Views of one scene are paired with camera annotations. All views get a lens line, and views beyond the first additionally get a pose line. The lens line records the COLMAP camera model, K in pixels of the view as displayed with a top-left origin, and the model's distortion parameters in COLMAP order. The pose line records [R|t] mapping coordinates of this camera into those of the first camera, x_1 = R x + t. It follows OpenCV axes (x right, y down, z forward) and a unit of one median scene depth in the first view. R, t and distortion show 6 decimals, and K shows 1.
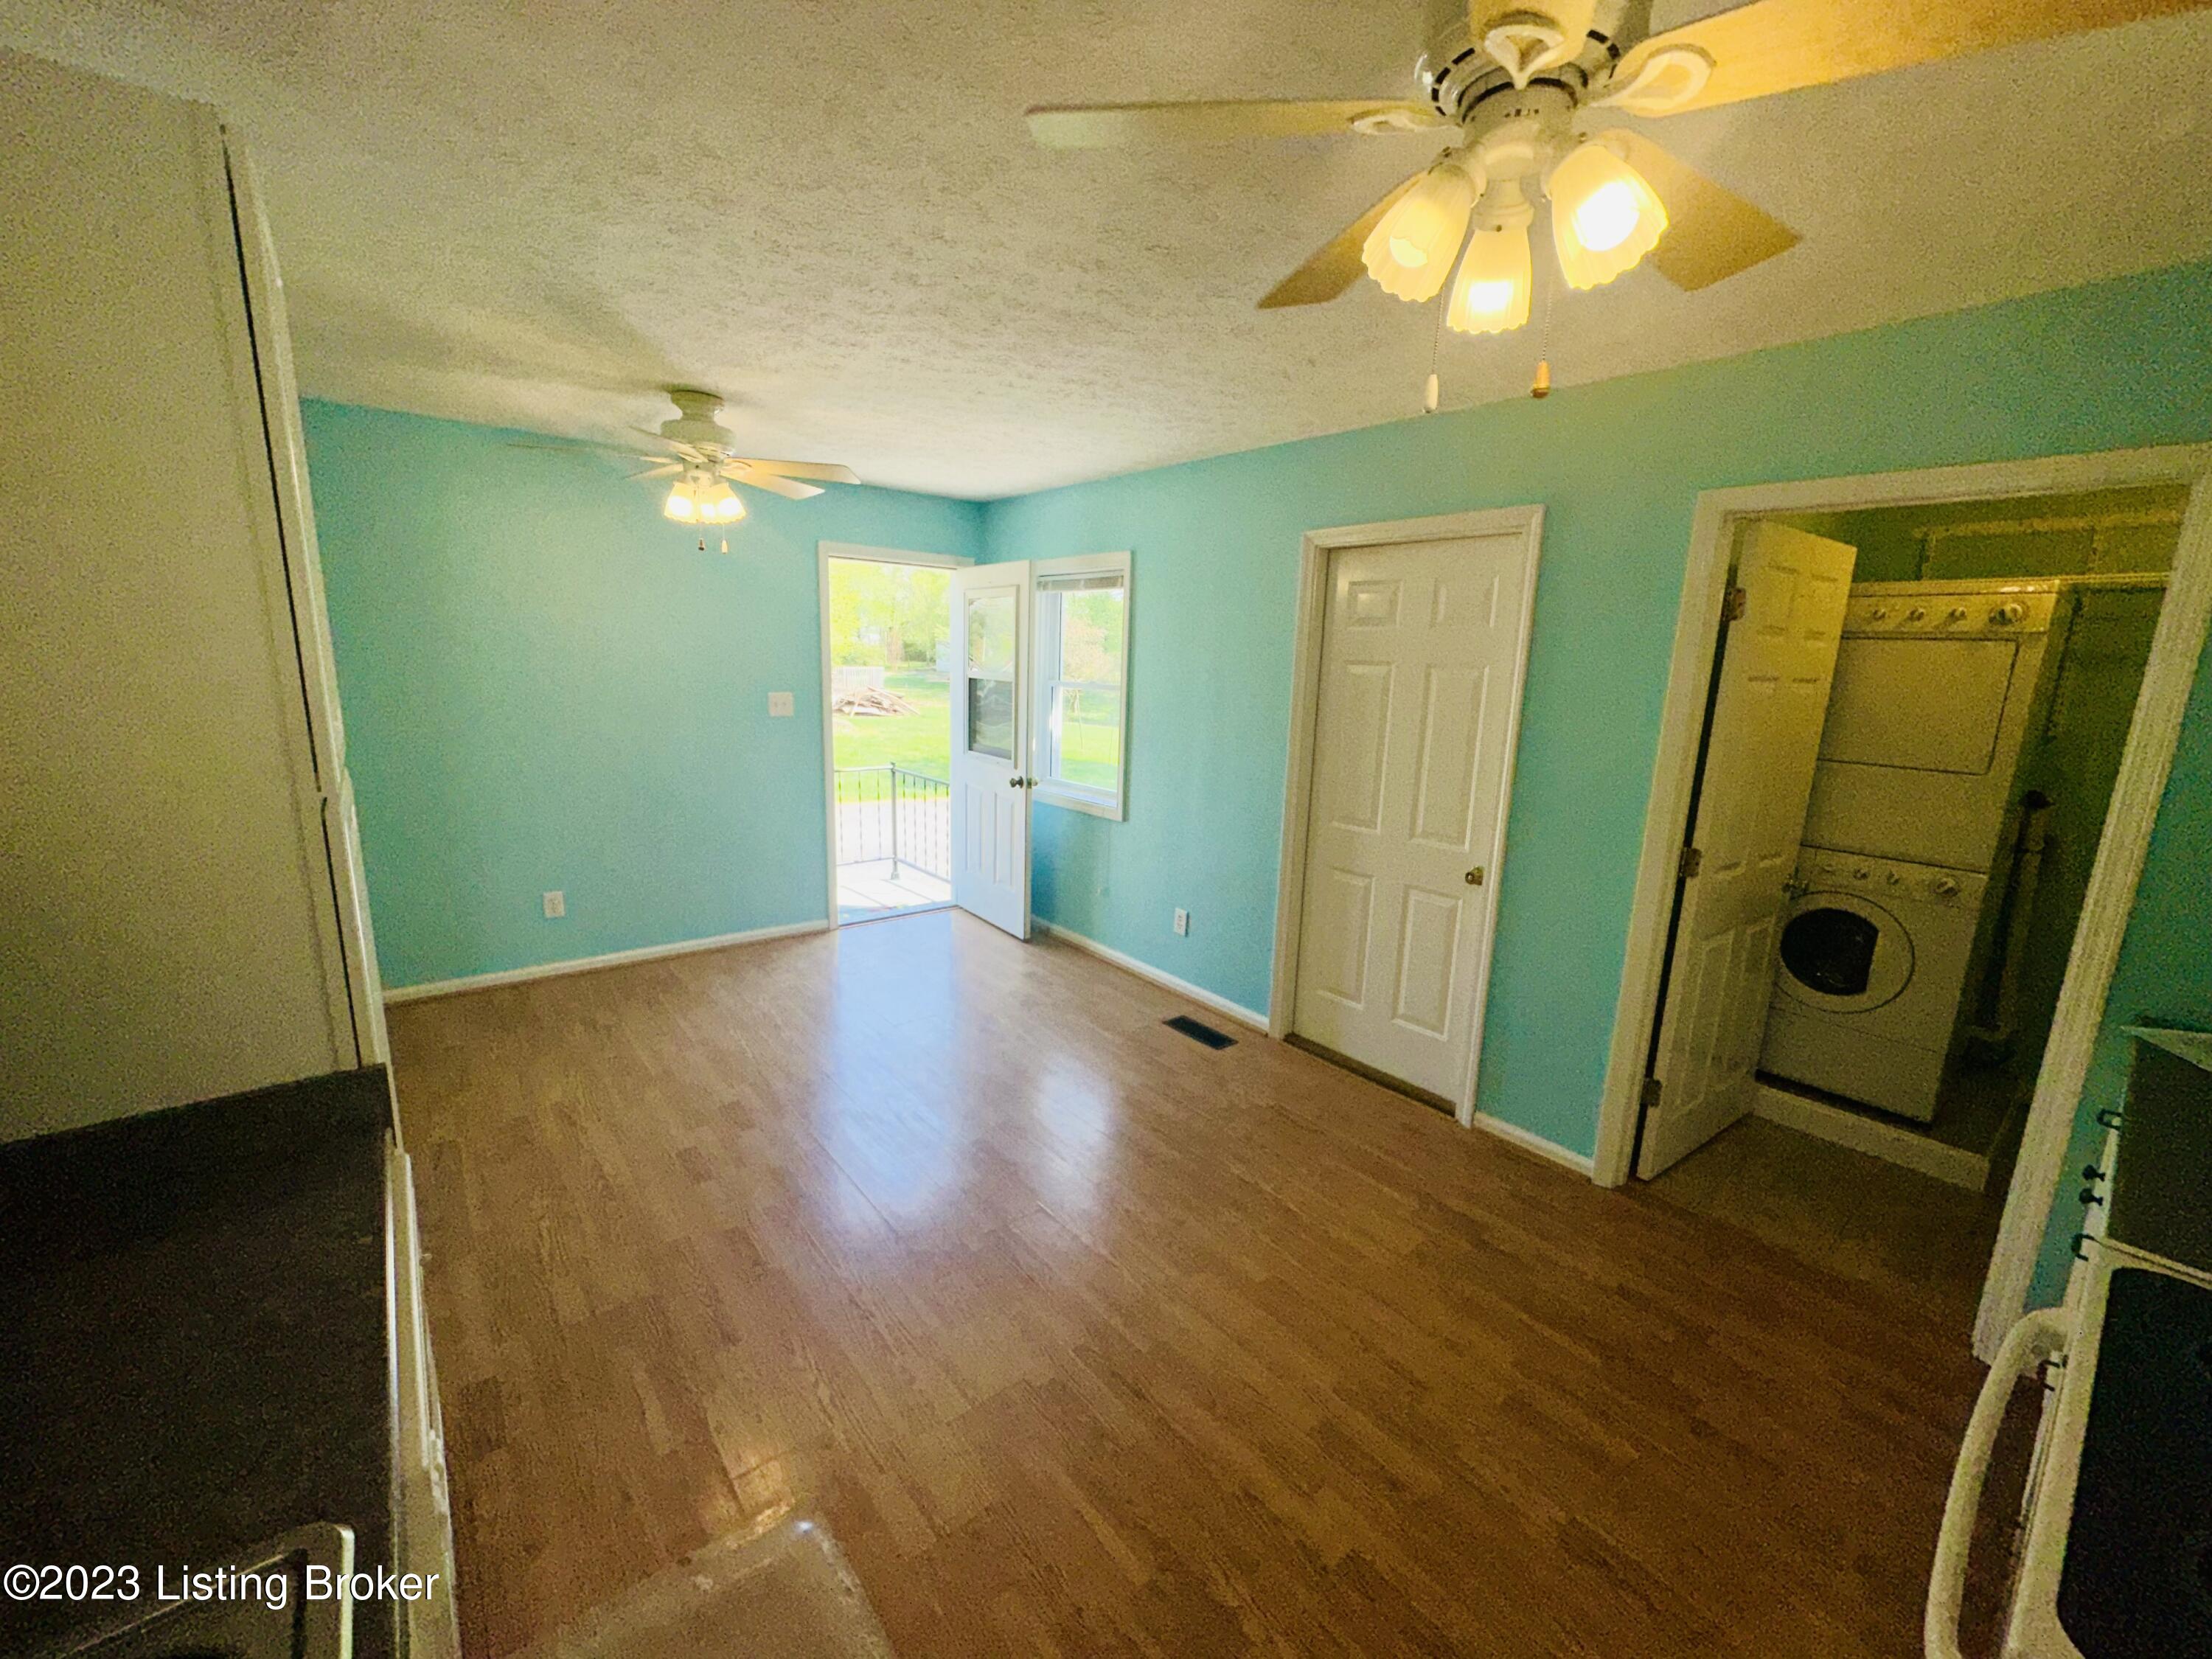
lens RADIAL K [[878.8, 0, 1106.0], [0, 878.8, 829.5], [0, 0, 1]] dist [-0.001729, 0.000112]
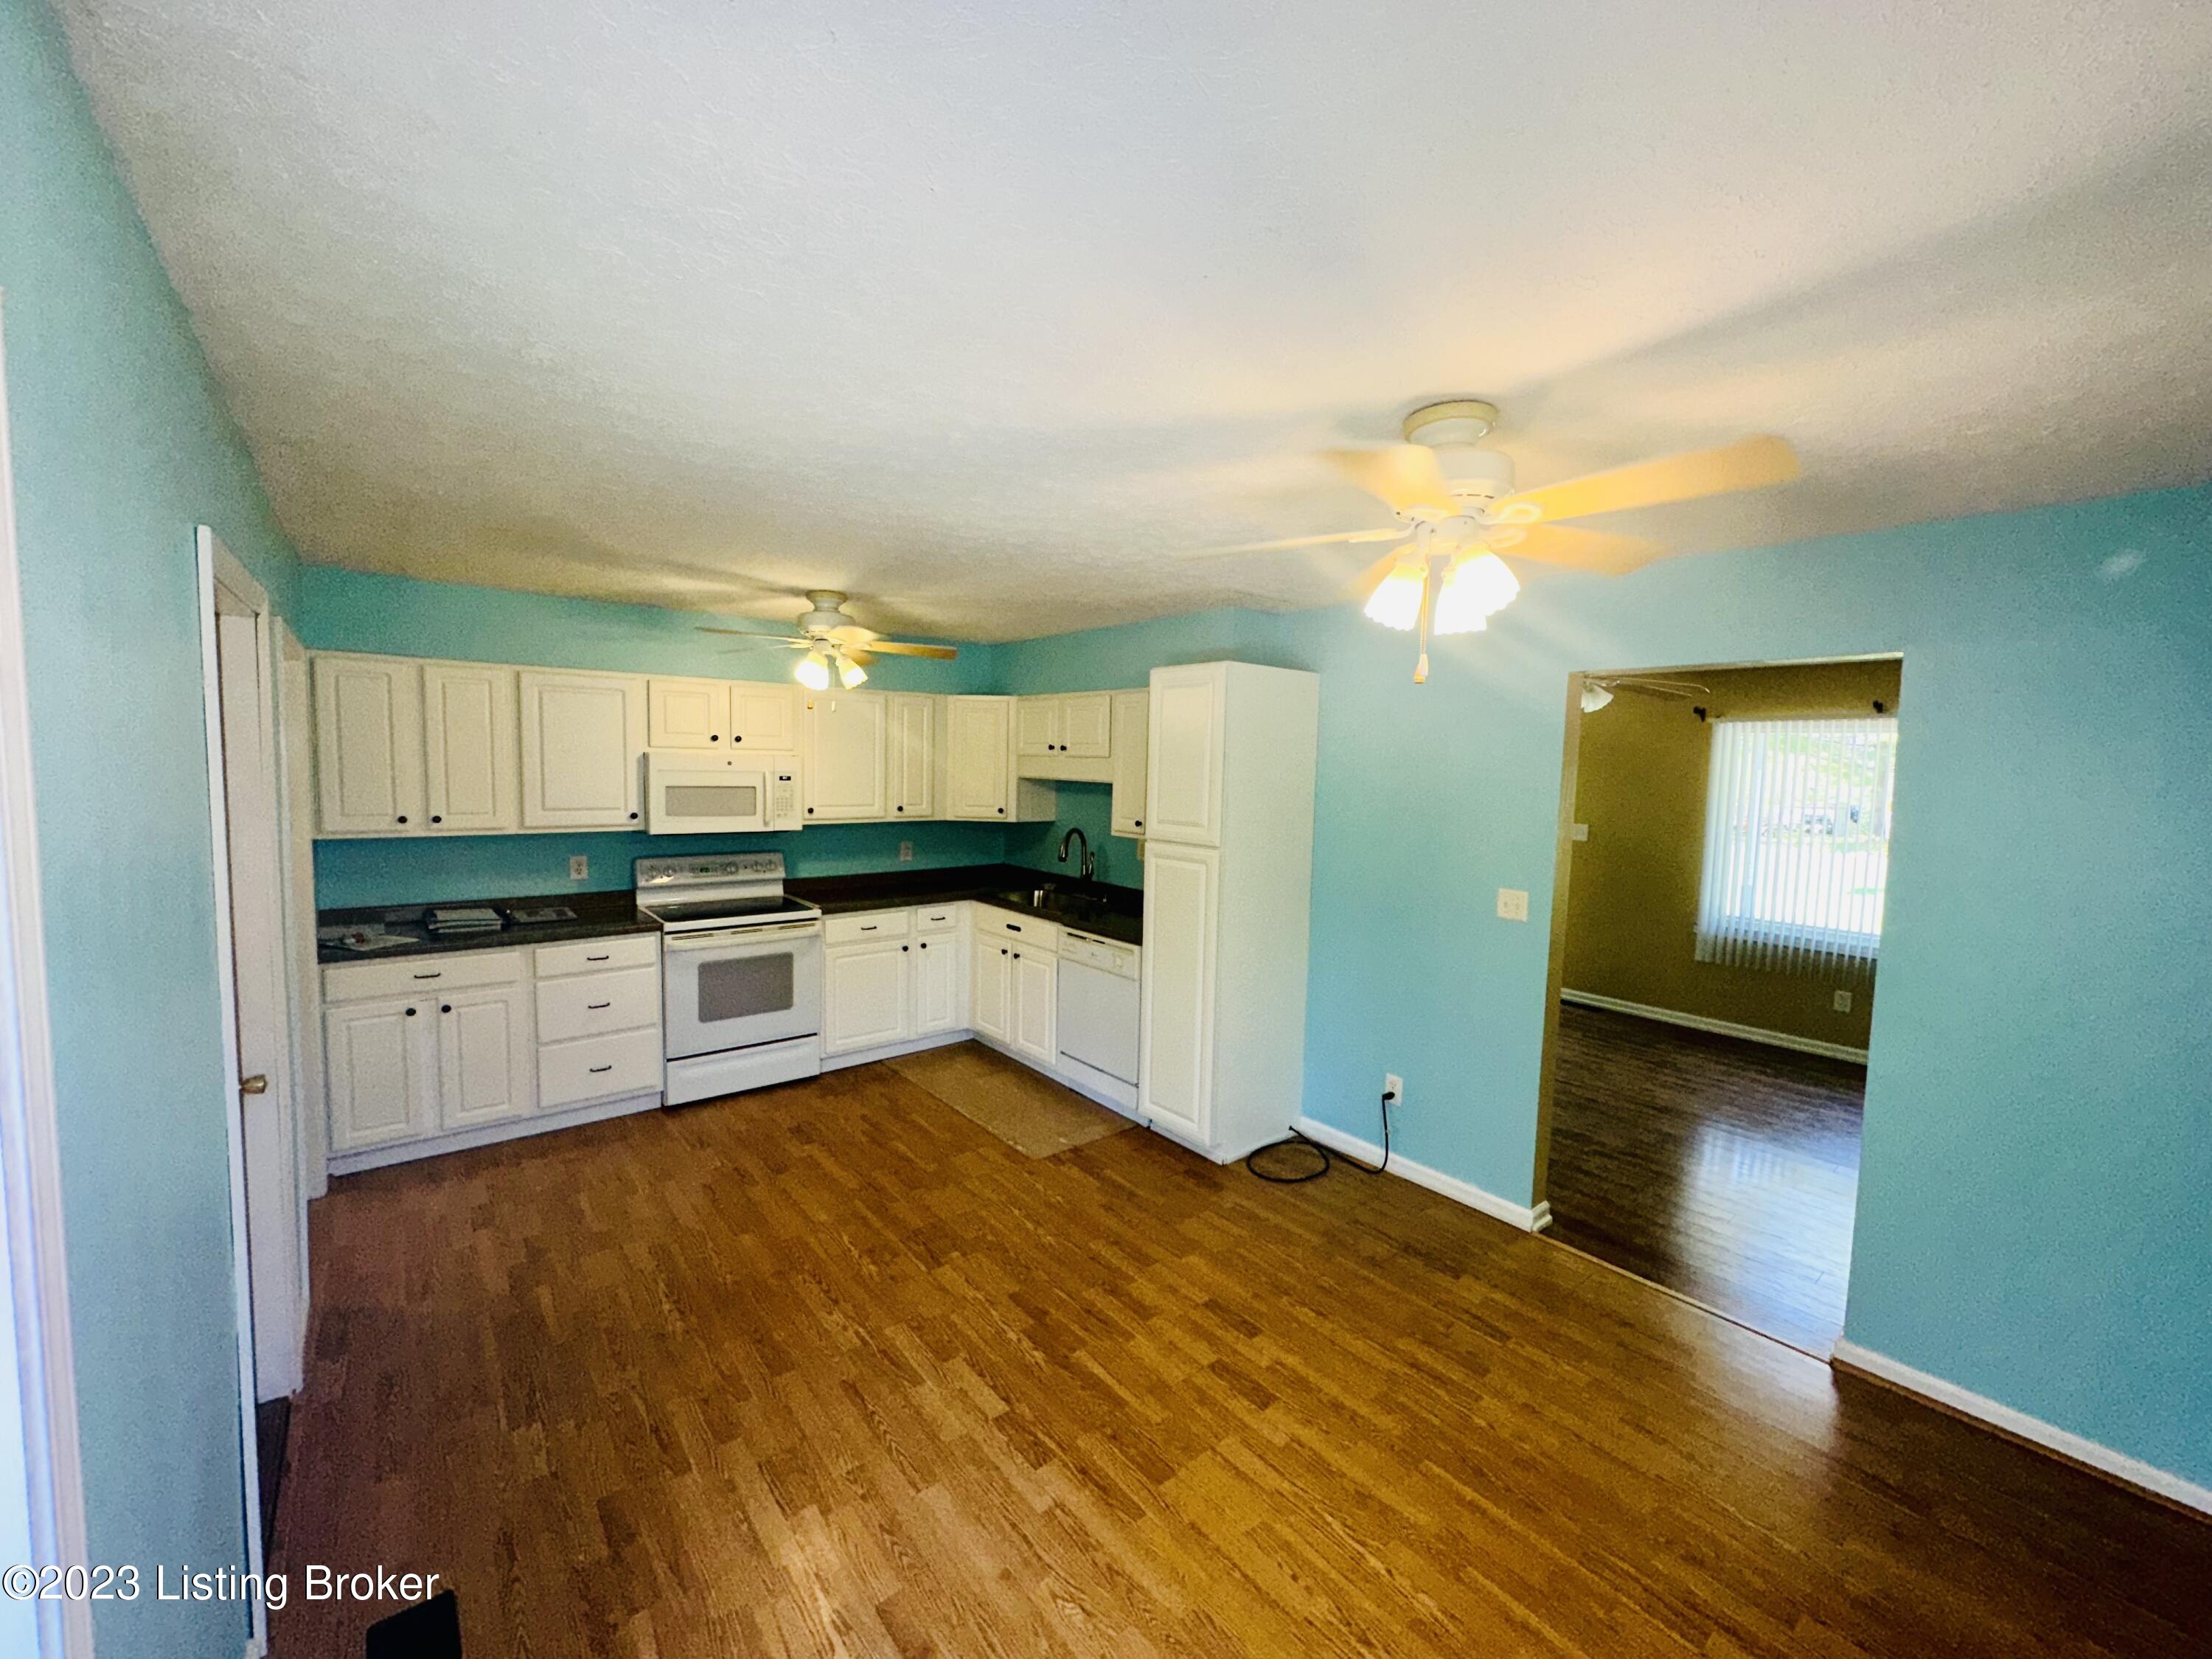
lens RADIAL K [[878.8, 0, 1106.0], [0, 878.8, 829.5], [0, 0, 1]] dist [-0.001729, 0.000112]
pose [[-0.998357, -0.056590, -0.008957, -0.211292], [-0.056864, 0.959565, 0.275684, -0.310497], [-0.007007, 0.275740, -0.961207, 1.331952]]
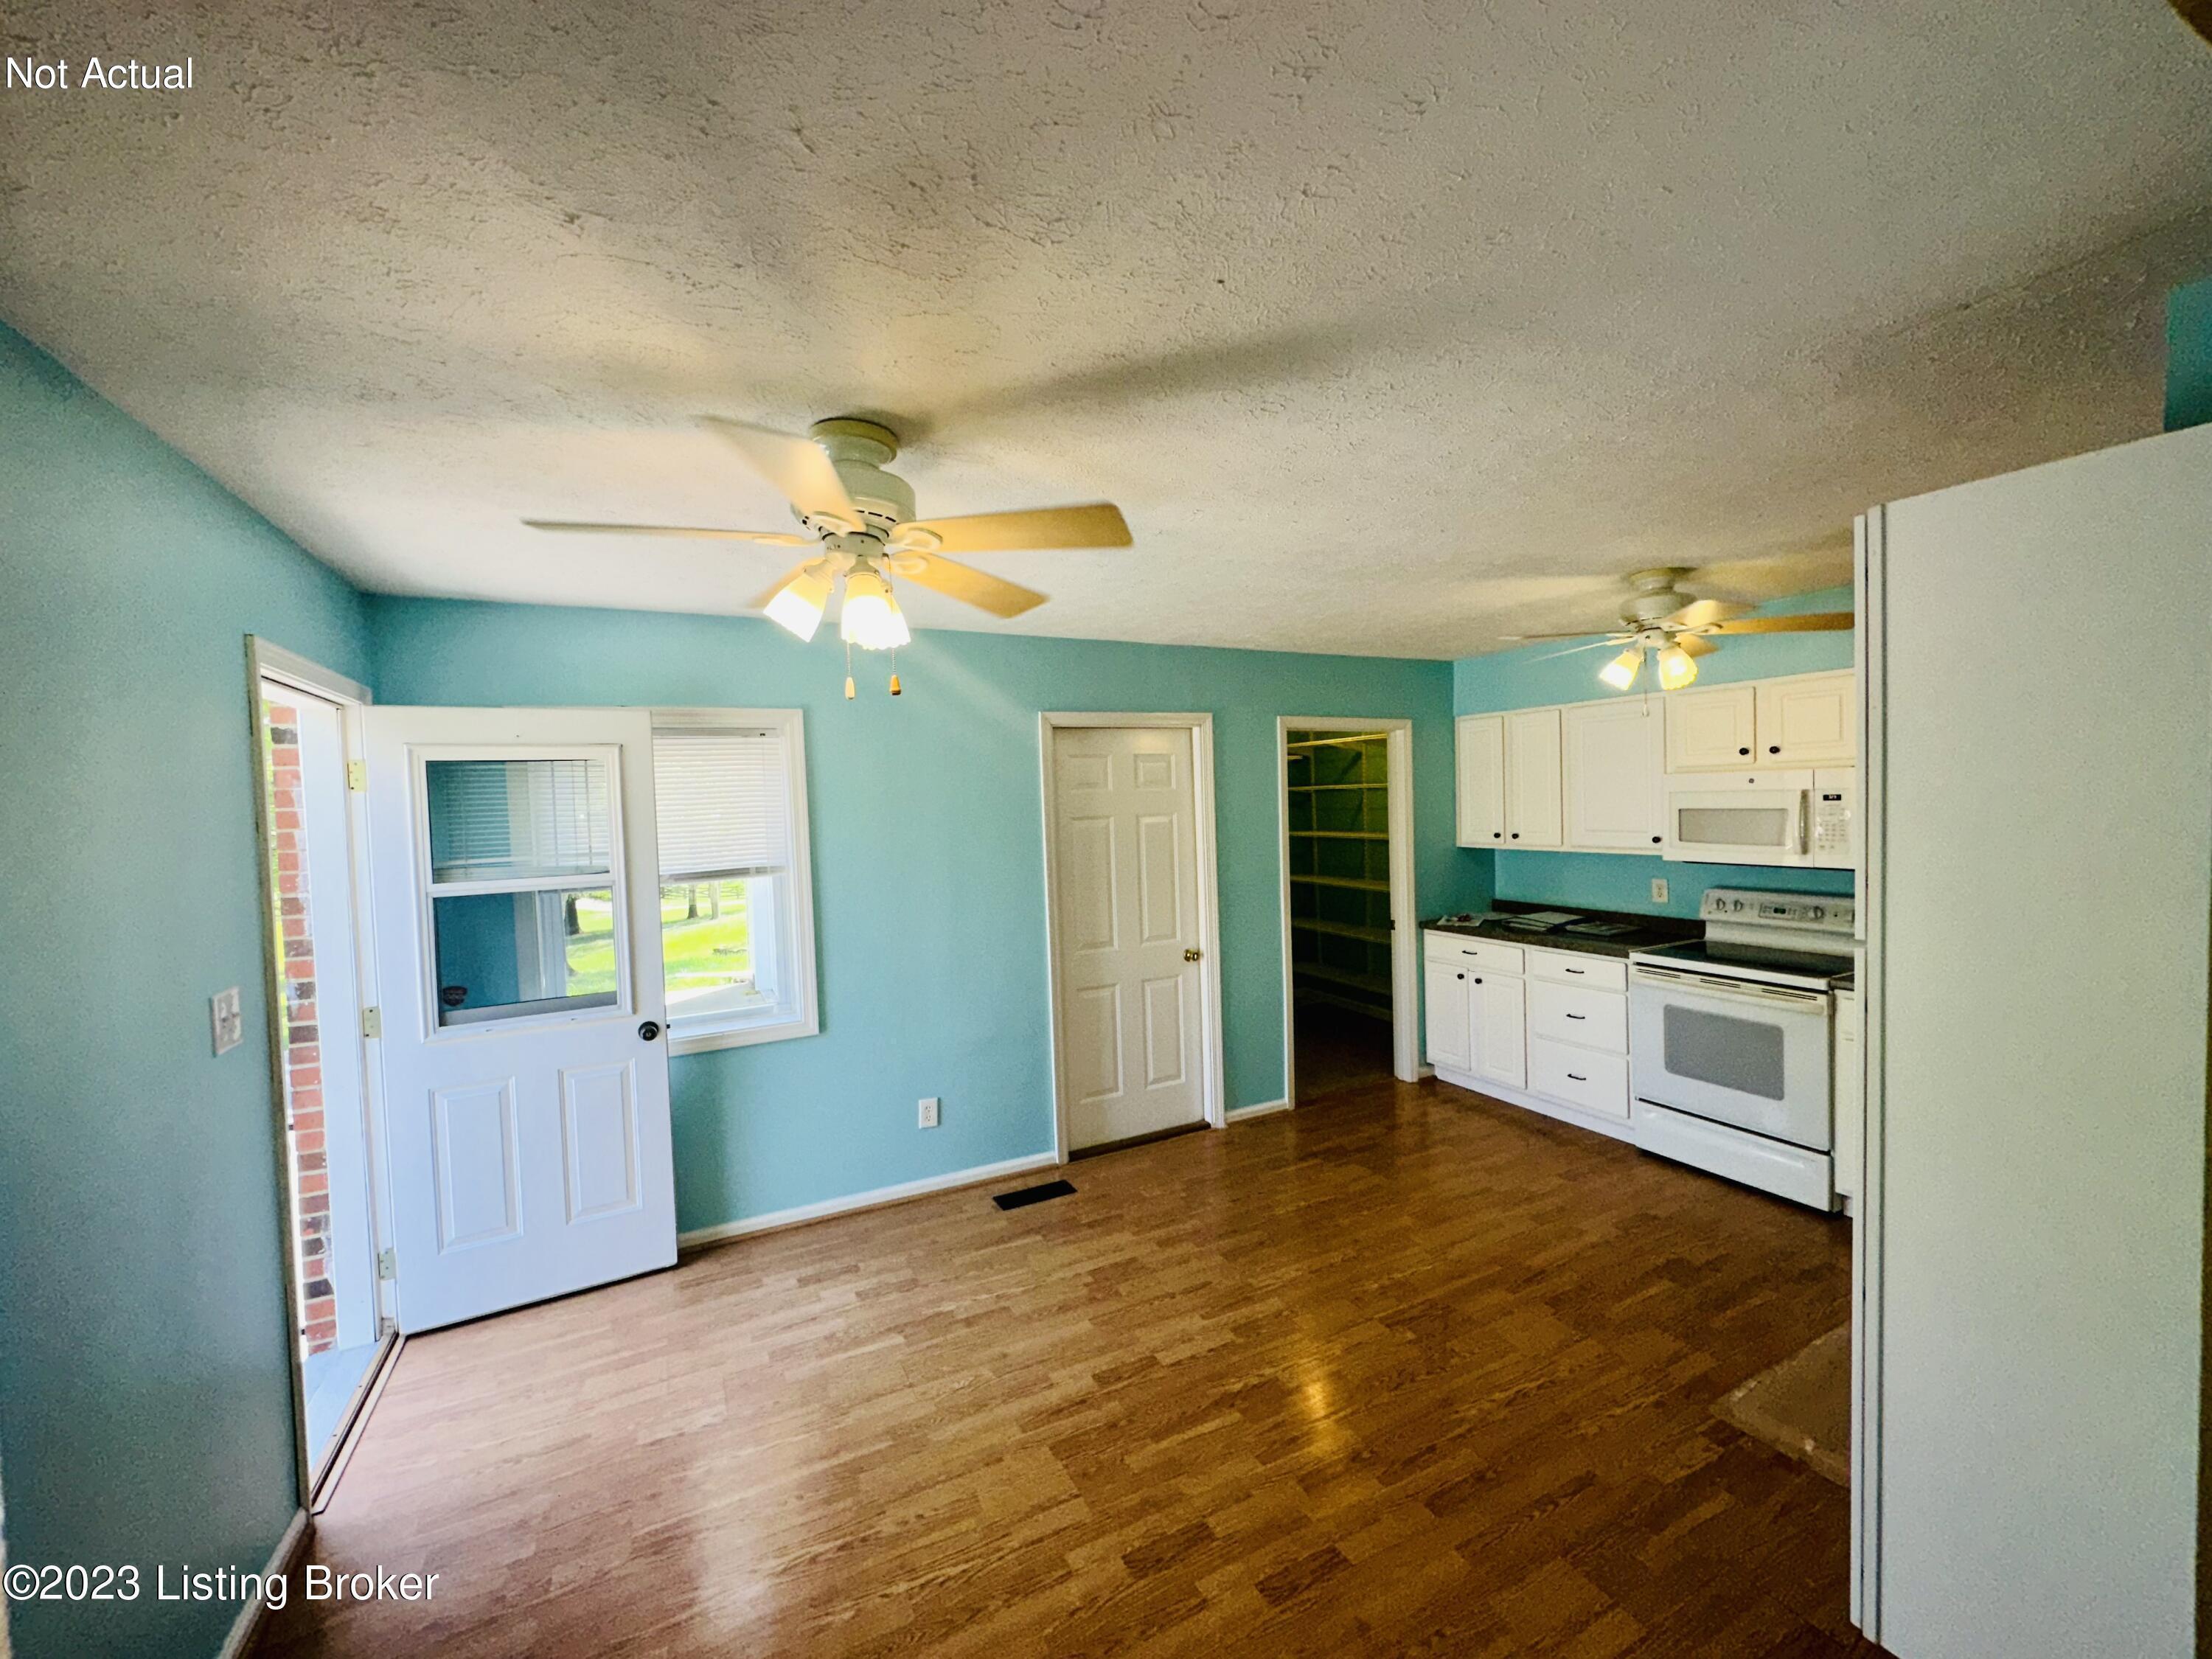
lens RADIAL K [[878.8, 0, 1106.0], [0, 878.8, 829.5], [0, 0, 1]] dist [-0.001729, 0.000112]
pose [[0.211173, -0.072745, 0.974738, -0.832884], [0.235068, 0.971739, 0.021595, -0.175534], [-0.948762, 0.224569, 0.222305, 0.634178]]
